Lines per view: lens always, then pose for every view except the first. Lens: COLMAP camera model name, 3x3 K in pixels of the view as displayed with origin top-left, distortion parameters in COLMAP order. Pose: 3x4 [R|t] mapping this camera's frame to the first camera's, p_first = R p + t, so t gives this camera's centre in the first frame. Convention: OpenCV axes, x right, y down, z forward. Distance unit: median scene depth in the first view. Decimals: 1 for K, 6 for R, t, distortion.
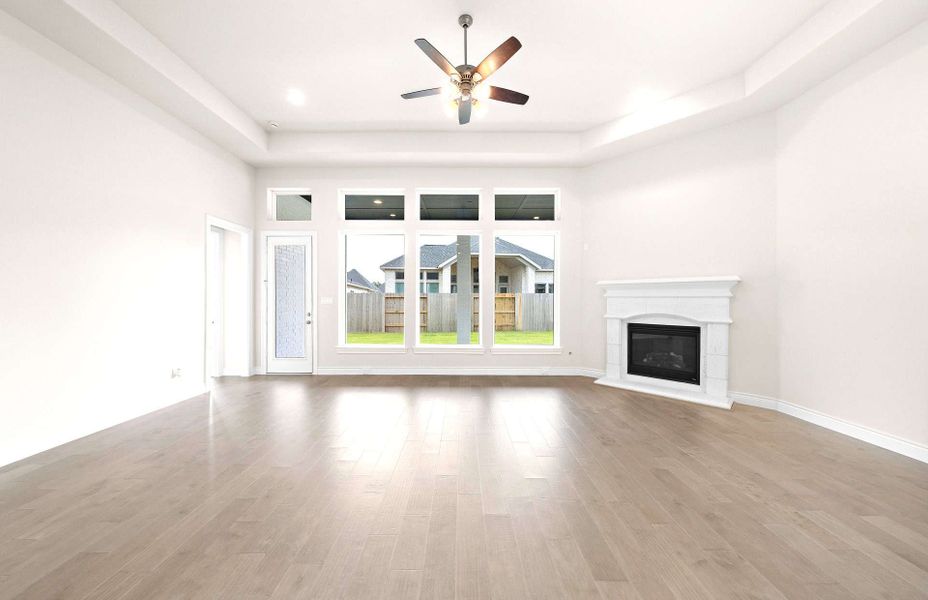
lens RADIAL K [[318.4, 0, 464.0], [0, 318.4, 300.0], [0, 0, 1]] dist [-0.000227, 0.000022]
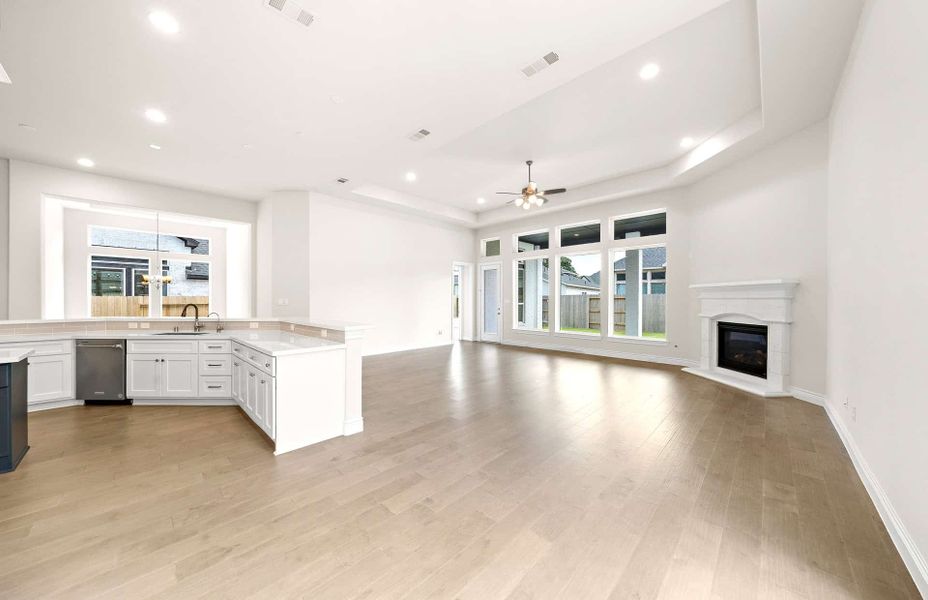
lens RADIAL K [[318.4, 0, 464.0], [0, 318.4, 300.0], [0, 0, 1]] dist [-0.000227, 0.000022]
pose [[0.720603, -0.000097, -0.693348, 0.644867], [-0.001280, 0.999998, -0.001471, -0.000748], [0.693347, 0.001948, 0.720601, -0.430044]]
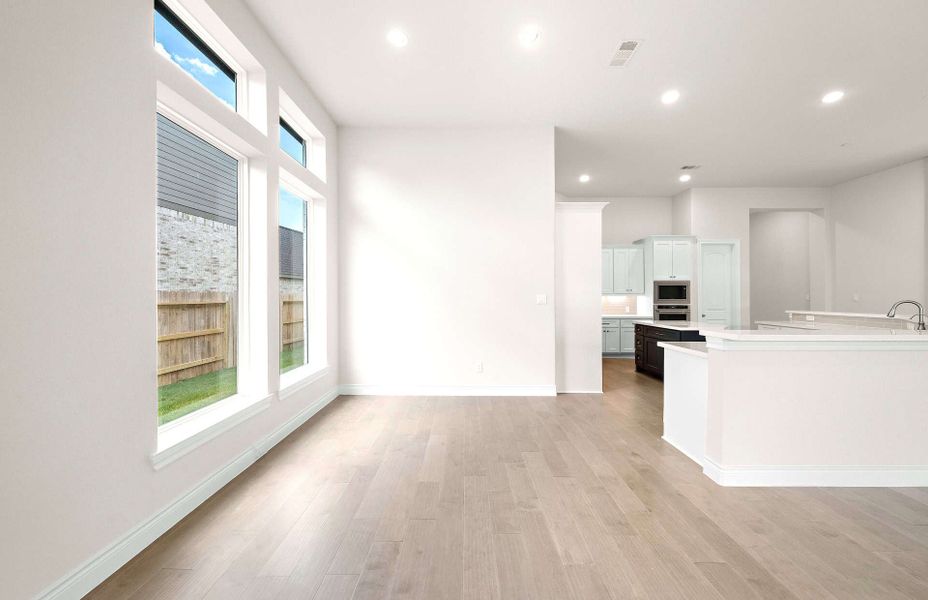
lens RADIAL K [[329.4, 0, 464.0], [0, 329.4, 300.0], [0, 0, 1]] dist [-0.015282, -0.000020]
pose [[-0.999899, 0.003143, 0.013829, 0.406118], [0.003250, 0.999965, 0.007682, -0.000870], [-0.013805, 0.007726, -0.999875, 0.342393]]
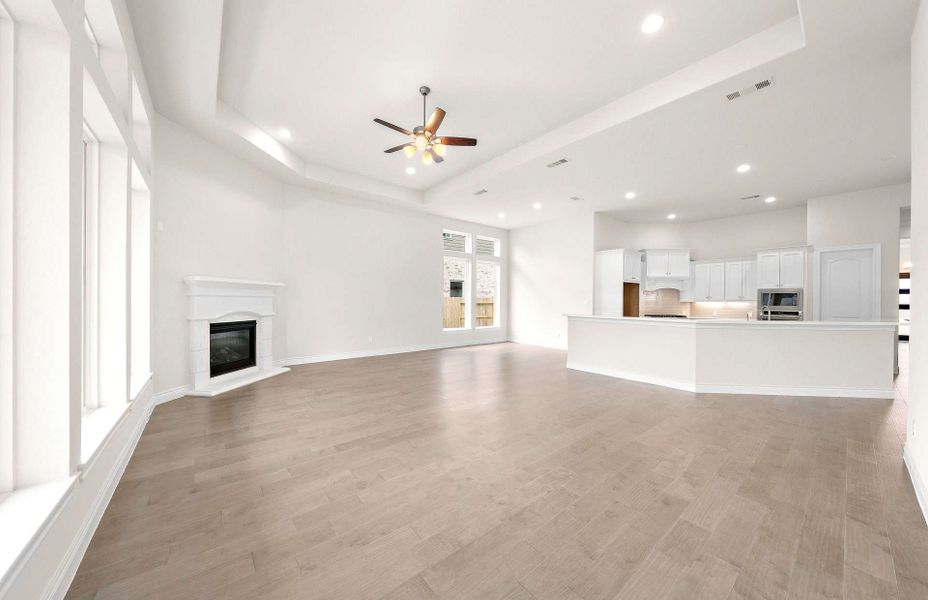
lens RADIAL K [[318.4, 0, 464.0], [0, 318.4, 300.0], [0, 0, 1]] dist [-0.000227, 0.000022]
pose [[-0.630451, -0.004222, 0.776217, -0.659452], [-0.009360, 0.999954, -0.002164, -0.000495], [-0.776172, -0.008629, -0.630462, 0.995729]]
